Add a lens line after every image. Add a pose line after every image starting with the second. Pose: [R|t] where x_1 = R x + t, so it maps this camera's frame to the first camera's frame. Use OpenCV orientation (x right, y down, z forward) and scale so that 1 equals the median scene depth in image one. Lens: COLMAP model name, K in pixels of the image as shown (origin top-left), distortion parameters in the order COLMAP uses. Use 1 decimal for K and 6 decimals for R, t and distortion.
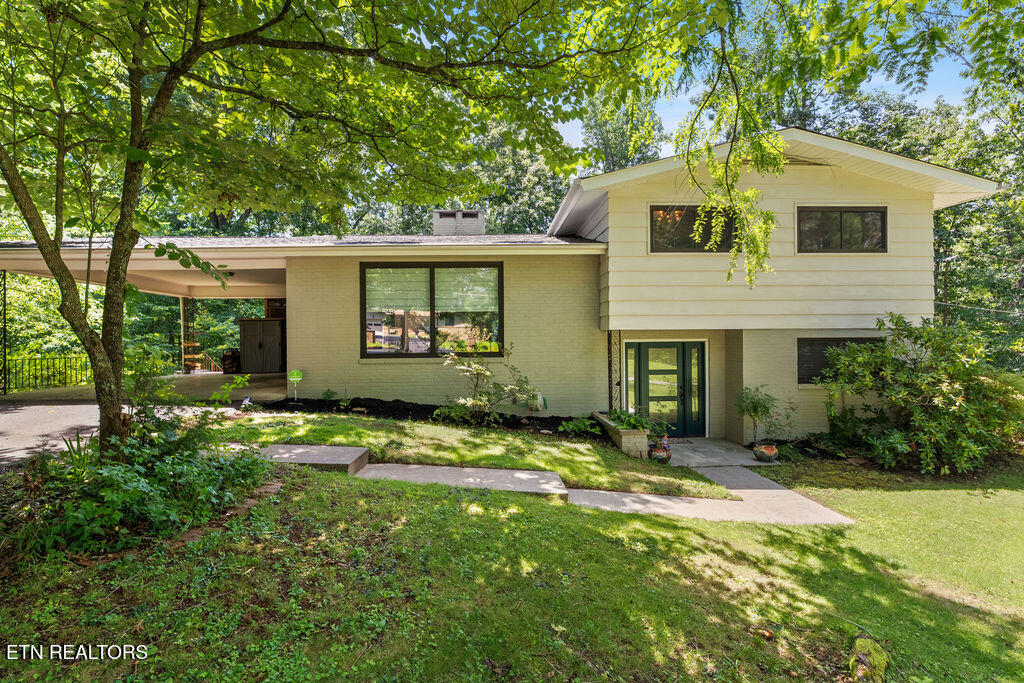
lens RADIAL K [[487.7, 0, 513.1], [0, 487.7, 341.9], [0, 0, 1]] dist [0.002205, 0.000387]
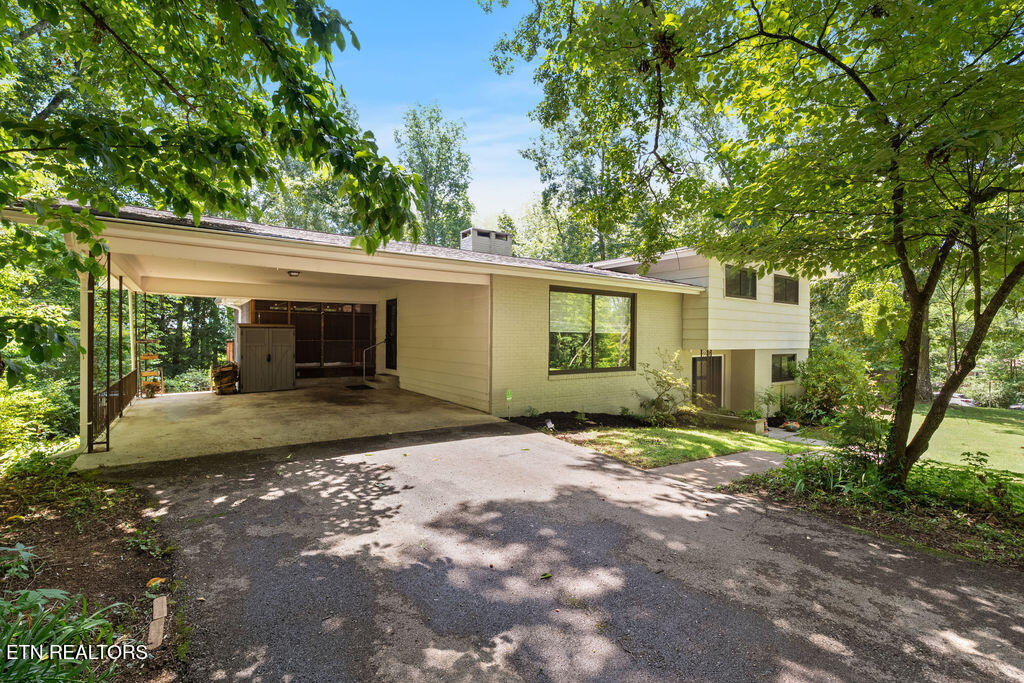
lens RADIAL K [[444.2, 0, 512.6], [0, 444.2, 342.3], [0, 0, 1]] dist [-0.003340, -0.000747]
pose [[0.841688, 0.008077, 0.539904, -0.934037], [-0.010096, 0.999949, 0.000779, -0.039768], [-0.539870, -0.006106, 0.841726, 0.230677]]
